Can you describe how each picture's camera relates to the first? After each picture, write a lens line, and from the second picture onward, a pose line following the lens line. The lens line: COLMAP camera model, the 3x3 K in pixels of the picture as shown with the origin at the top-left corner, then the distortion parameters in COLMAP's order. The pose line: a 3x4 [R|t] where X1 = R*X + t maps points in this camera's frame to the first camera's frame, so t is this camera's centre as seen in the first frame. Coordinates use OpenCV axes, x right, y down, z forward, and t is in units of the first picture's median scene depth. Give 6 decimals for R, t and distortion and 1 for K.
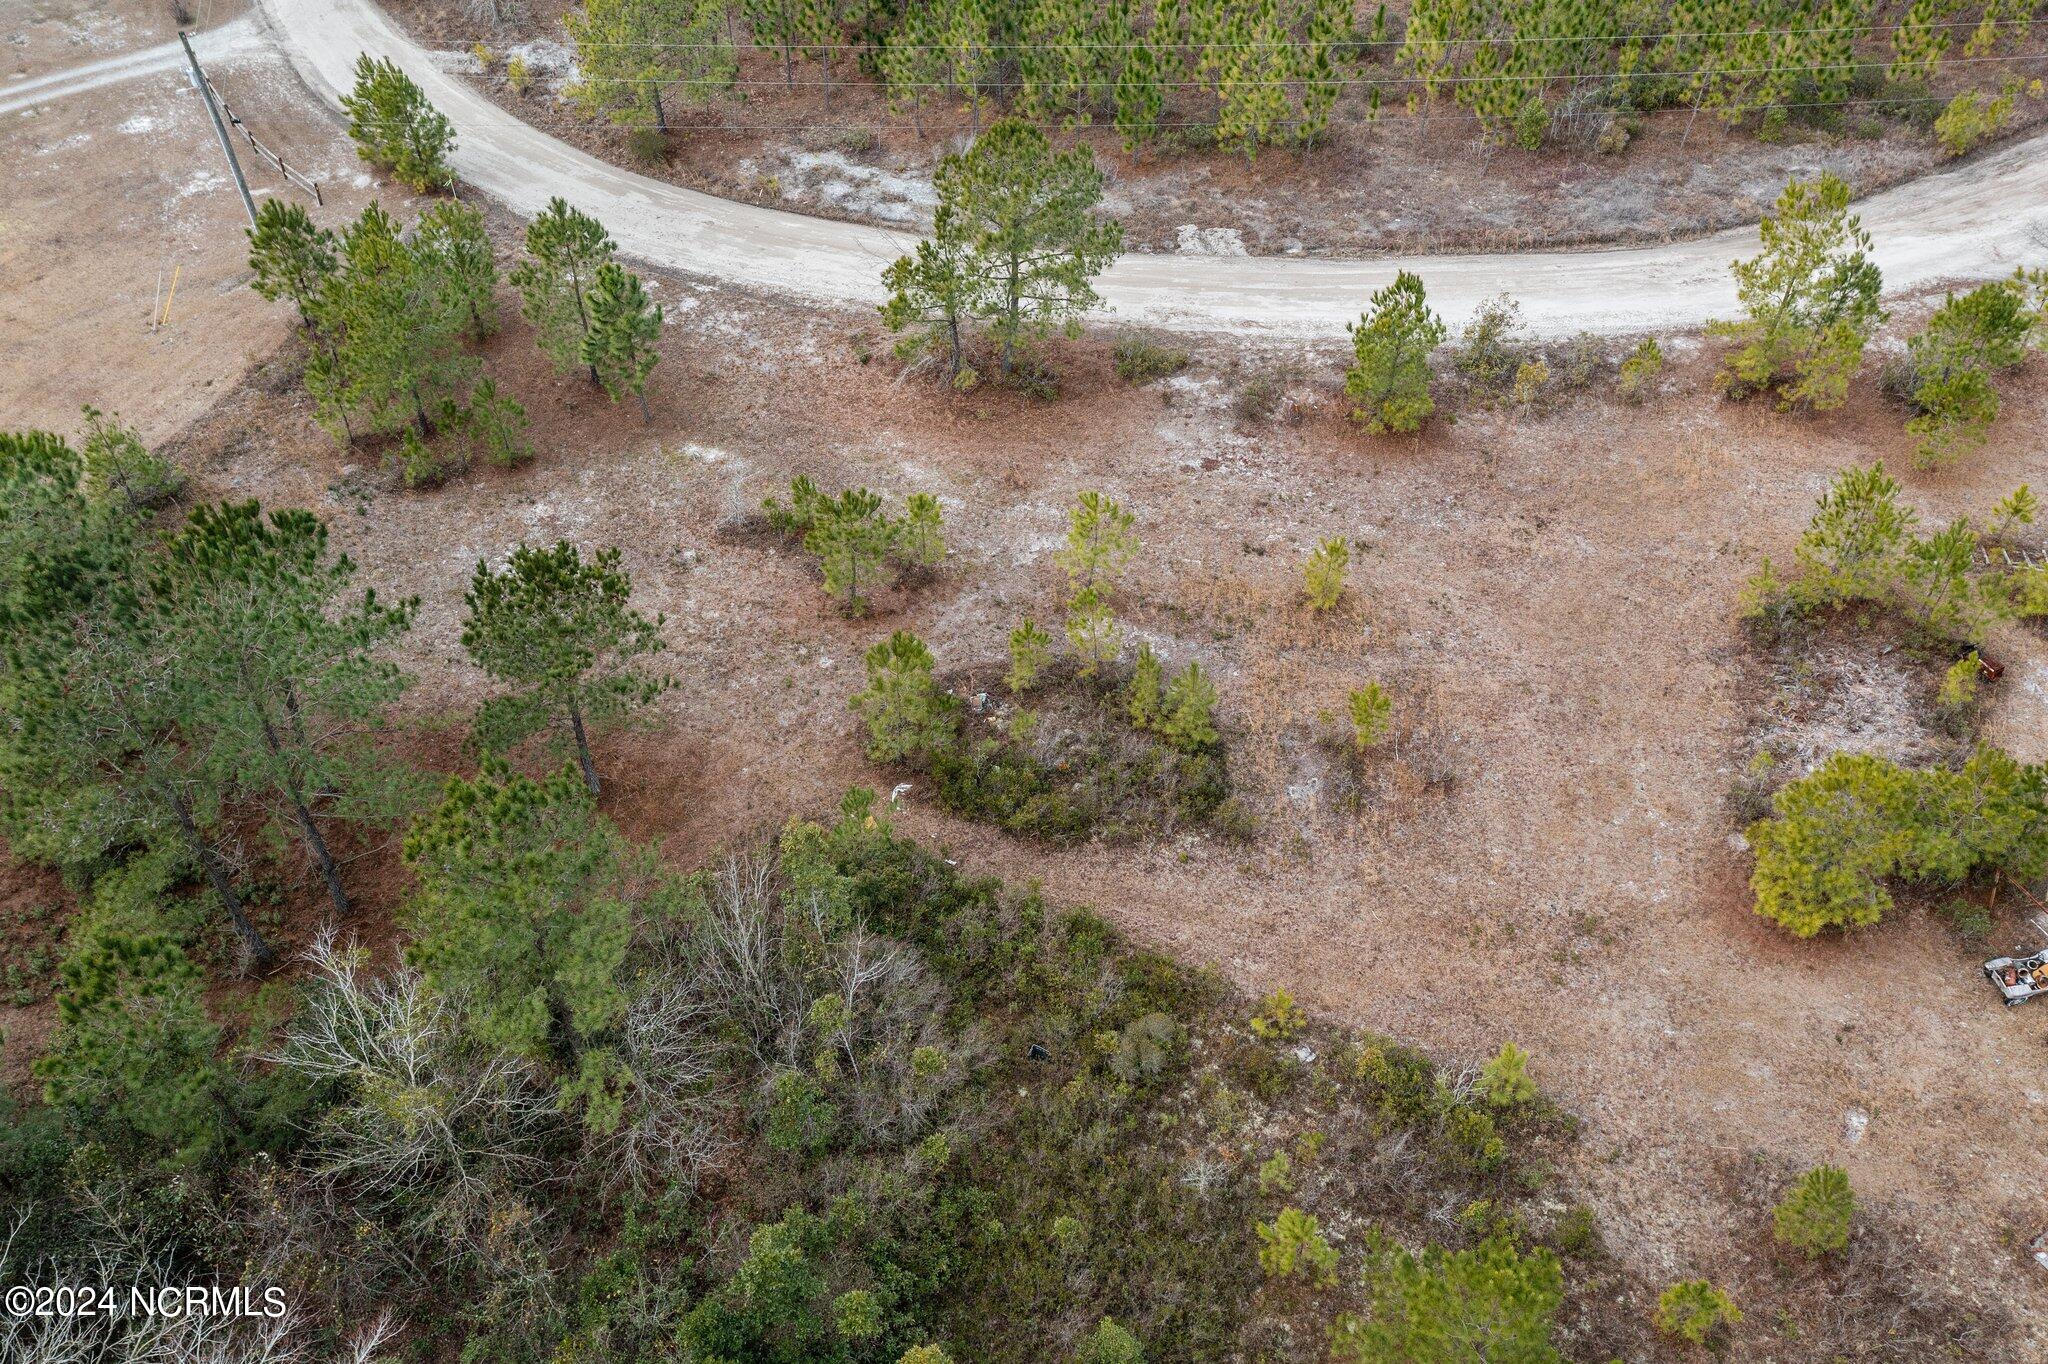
lens RADIAL K [[1619.6, 0, 1025.3], [0, 1619.6, 688.5], [0, 0, 1]] dist [0.002857, -0.005440]
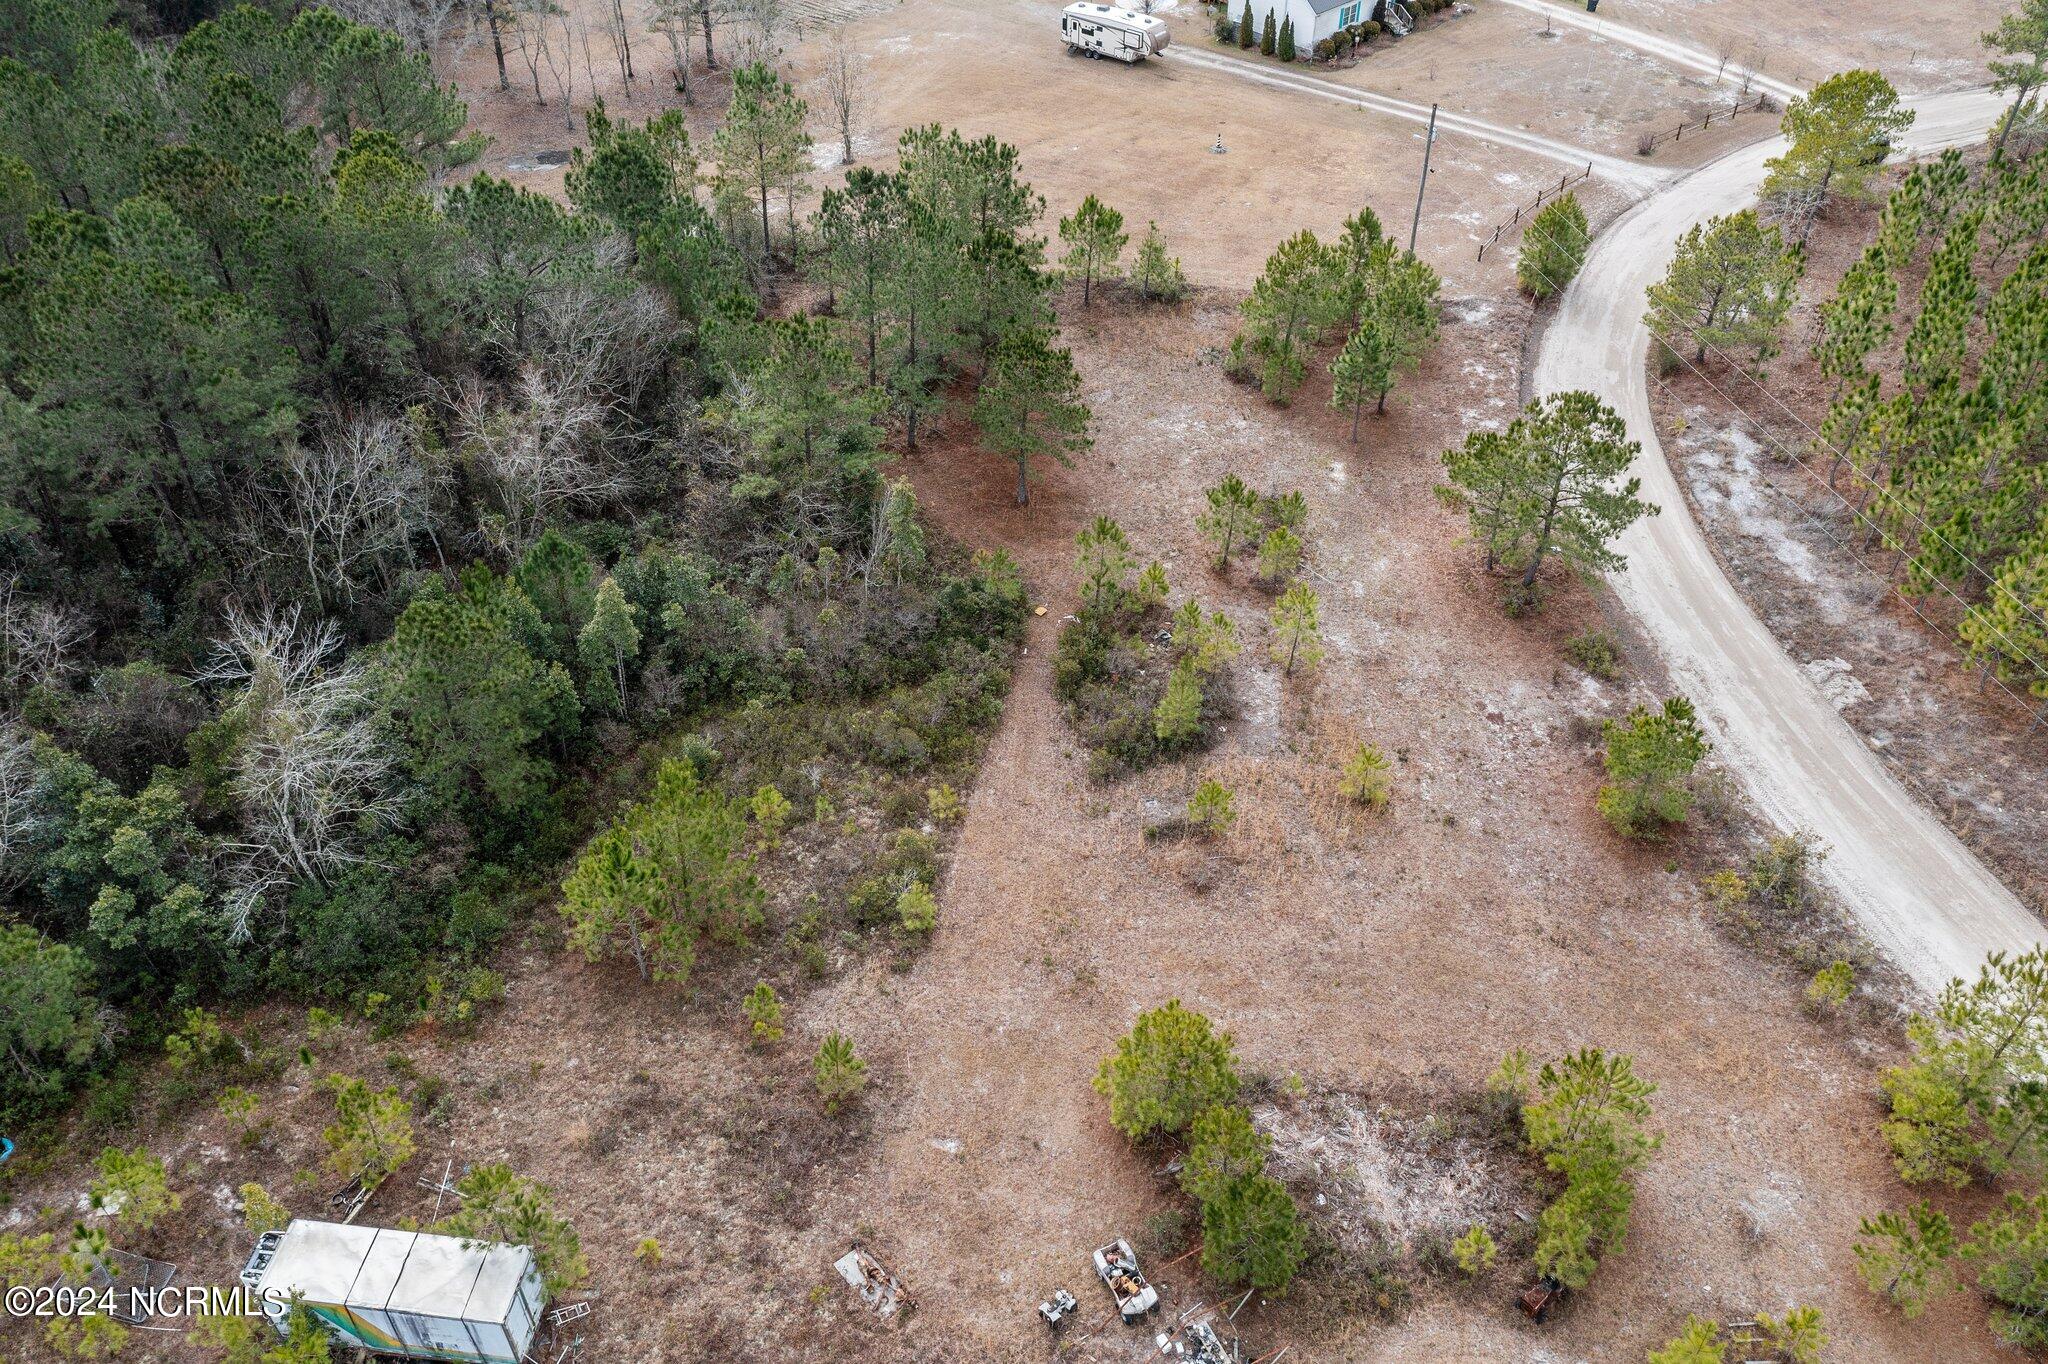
lens RADIAL K [[1612.1, 0, 1021.5], [0, 1612.1, 687.7], [0, 0, 1]] dist [-0.006516, 0.009672]
pose [[0.232935, 0.639861, -0.732338, 0.858604], [-0.707964, 0.627858, 0.323391, -0.283789], [0.666729, 0.443140, 0.599249, 0.088104]]
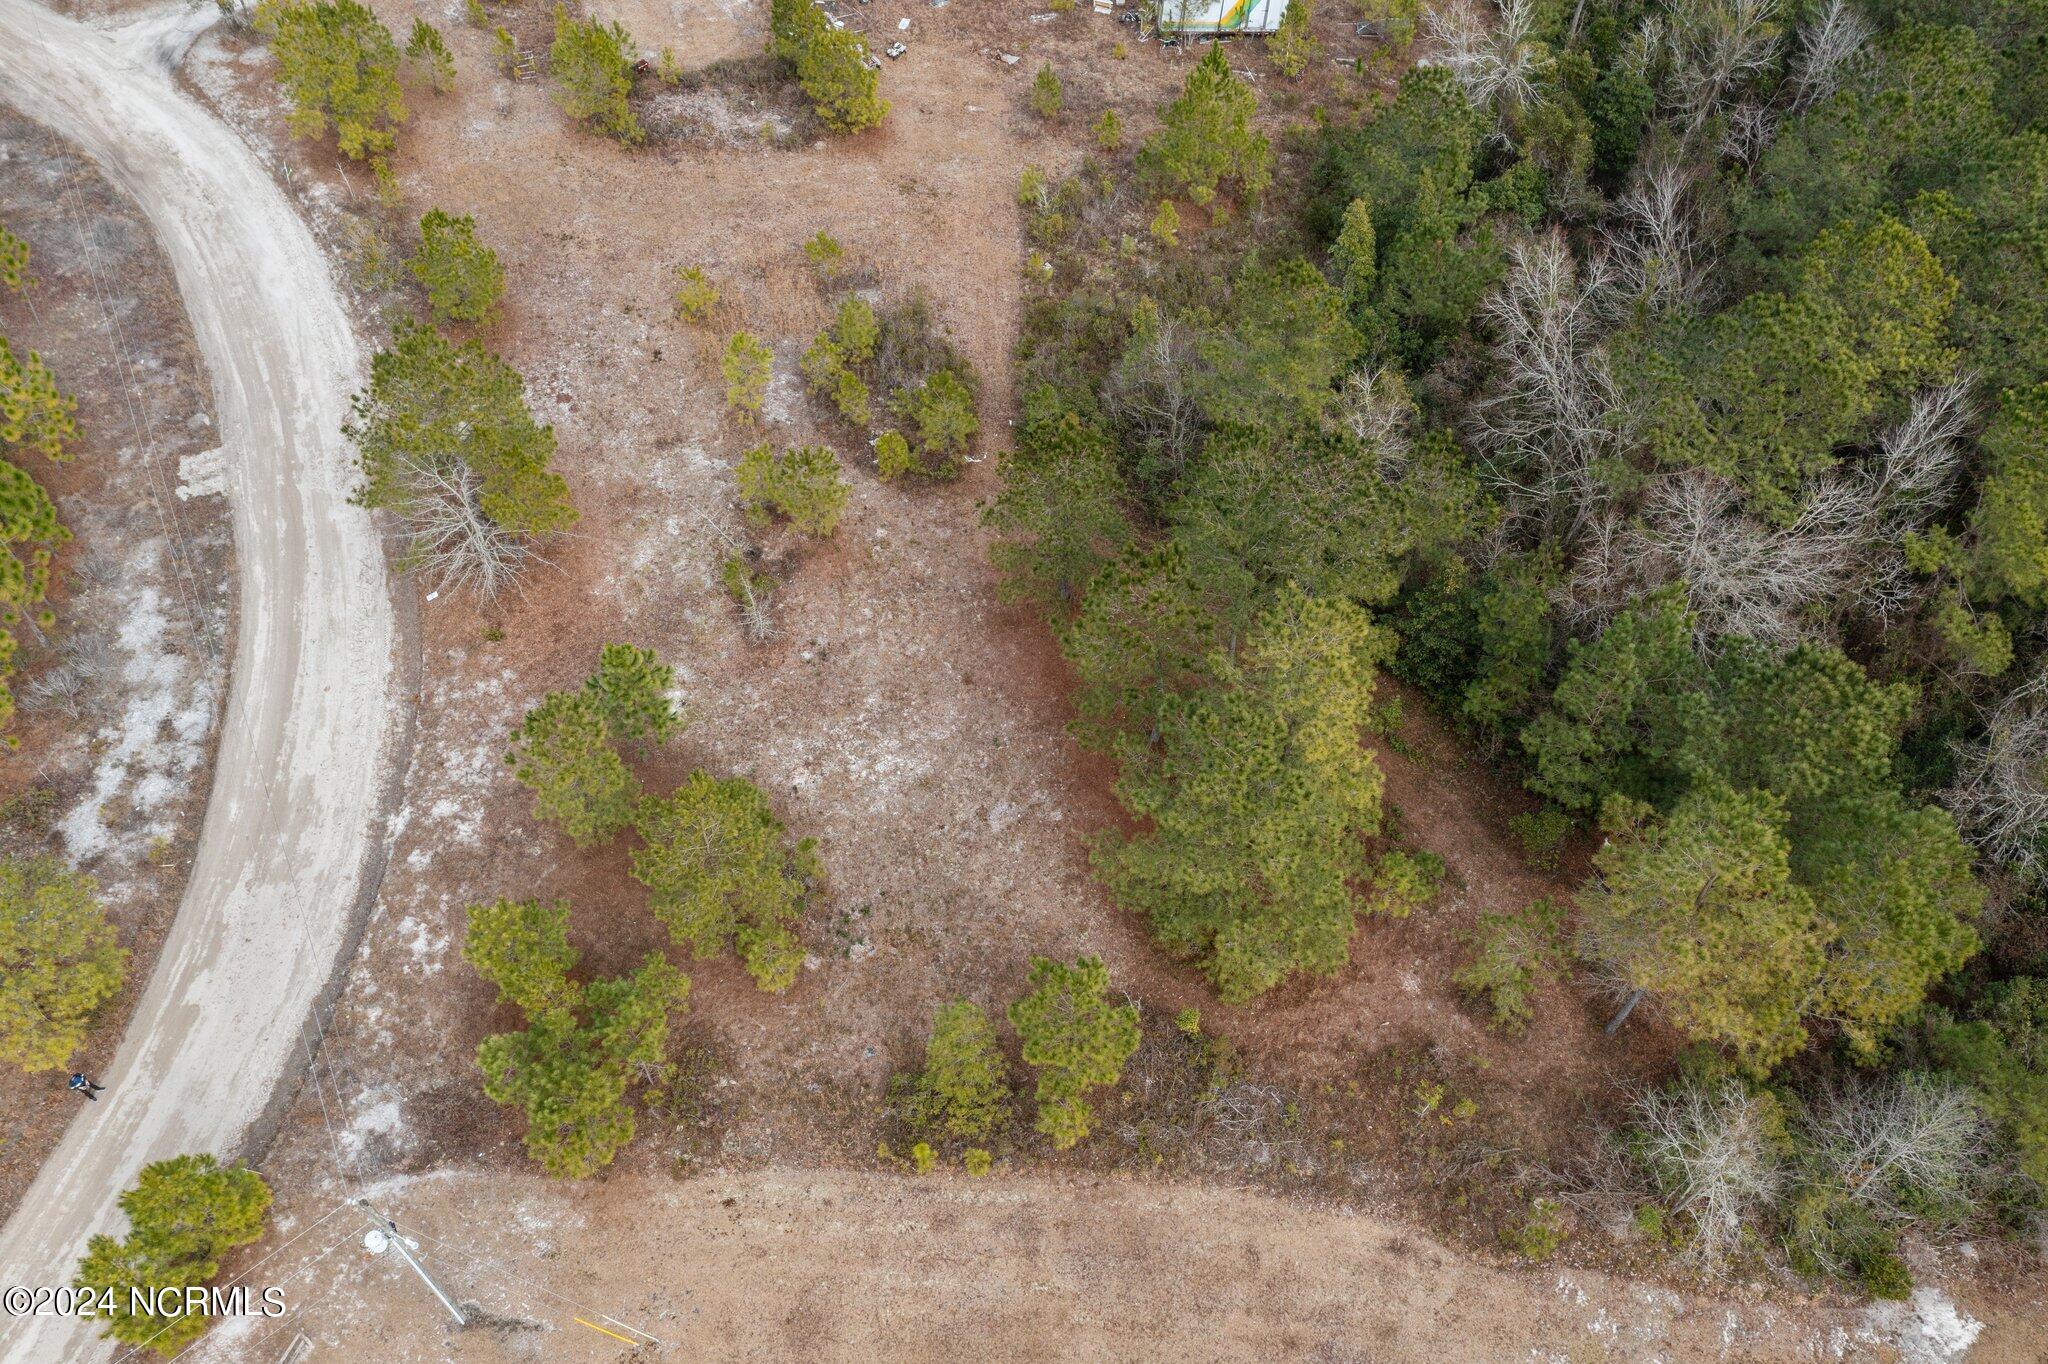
lens RADIAL K [[1615.3, 0, 1013.1], [0, 1615.3, 680.6], [0, 0, 1]] dist [-0.000614, 0.006829]
pose [[-0.406620, -0.729791, 0.549604, -0.860412], [0.644841, 0.196891, 0.738521, -0.786362], [-0.647178, 0.654705, 0.390540, 0.443107]]
